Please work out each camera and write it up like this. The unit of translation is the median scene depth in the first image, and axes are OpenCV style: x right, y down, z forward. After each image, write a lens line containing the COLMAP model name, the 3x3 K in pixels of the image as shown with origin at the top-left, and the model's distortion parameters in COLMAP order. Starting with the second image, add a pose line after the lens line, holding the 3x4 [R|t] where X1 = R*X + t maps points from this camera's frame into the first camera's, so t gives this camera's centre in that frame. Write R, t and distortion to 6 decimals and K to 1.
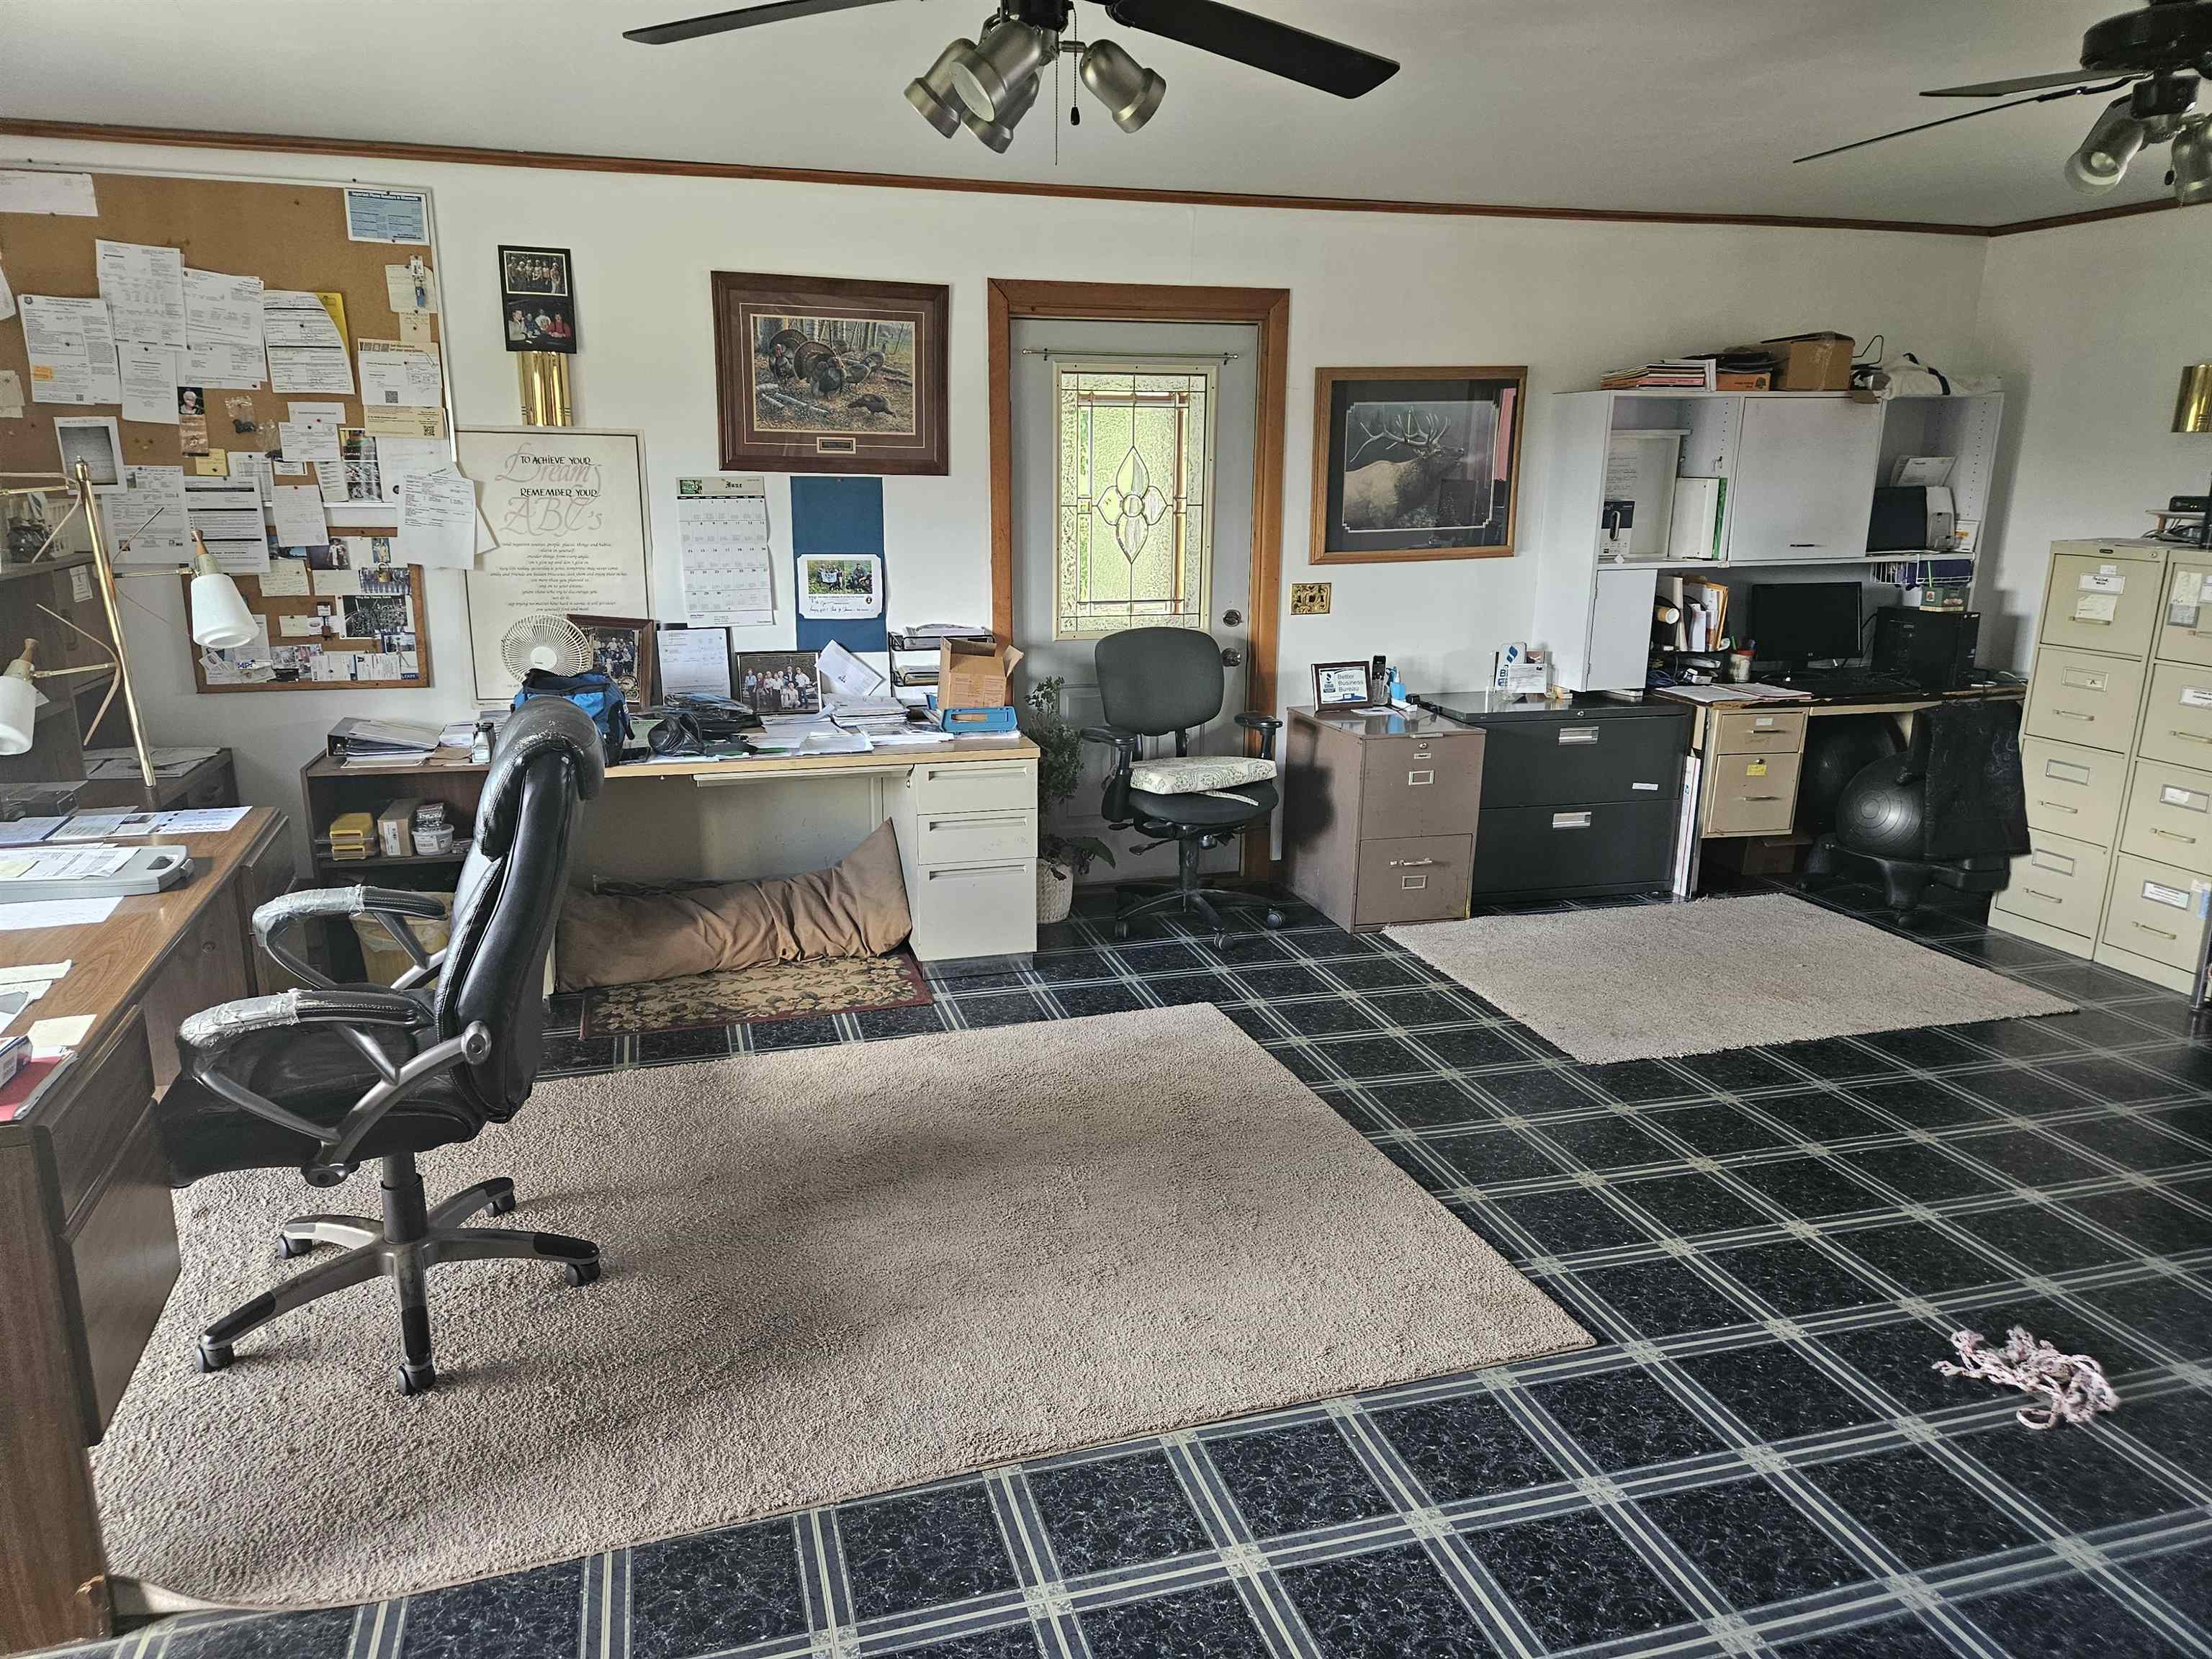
lens RADIAL K [[1456.4, 0, 1067.5], [0, 1456.4, 800.7], [0, 0, 1]] dist [0.078861, -0.067609]
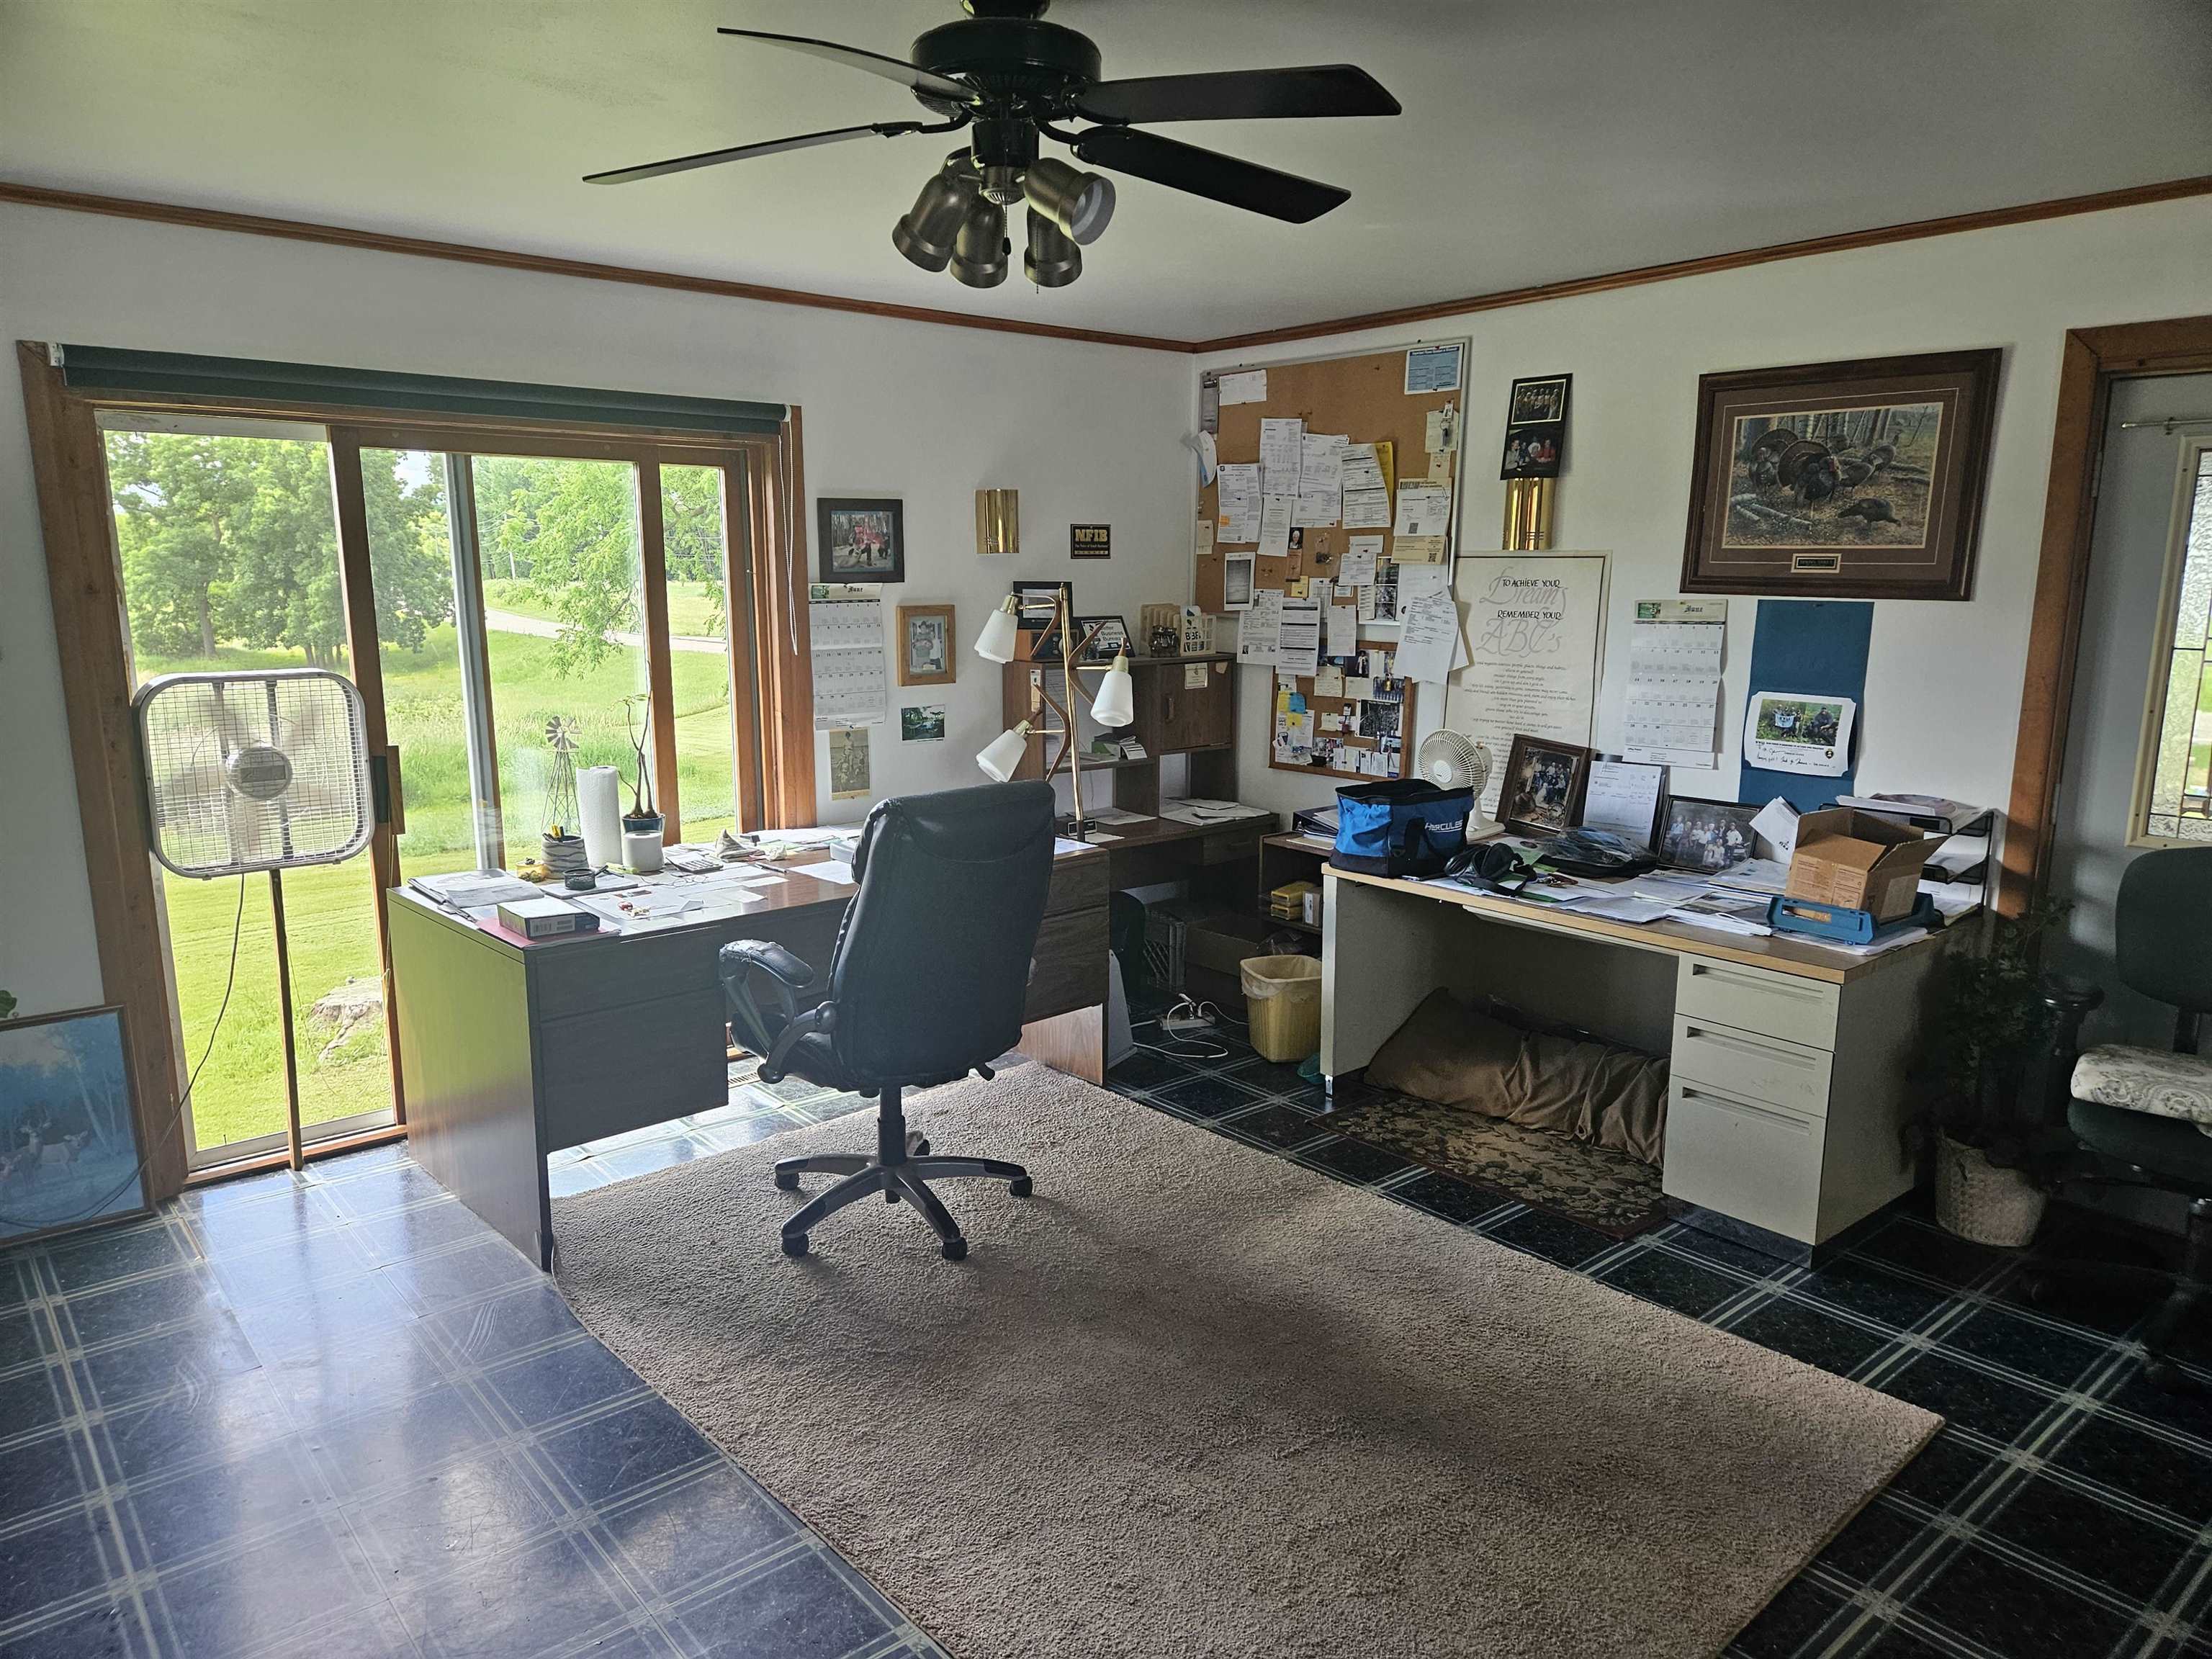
lens RADIAL K [[1445.3, 0, 1106.0], [0, 1445.3, 829.5], [0, 0, 1]] dist [0.080001, -0.069050]
pose [[0.427505, 0.156332, -0.890393, 0.449923], [-0.210148, 0.975138, 0.070313, -0.076760], [0.879248, 0.157056, 0.449729, 0.326894]]
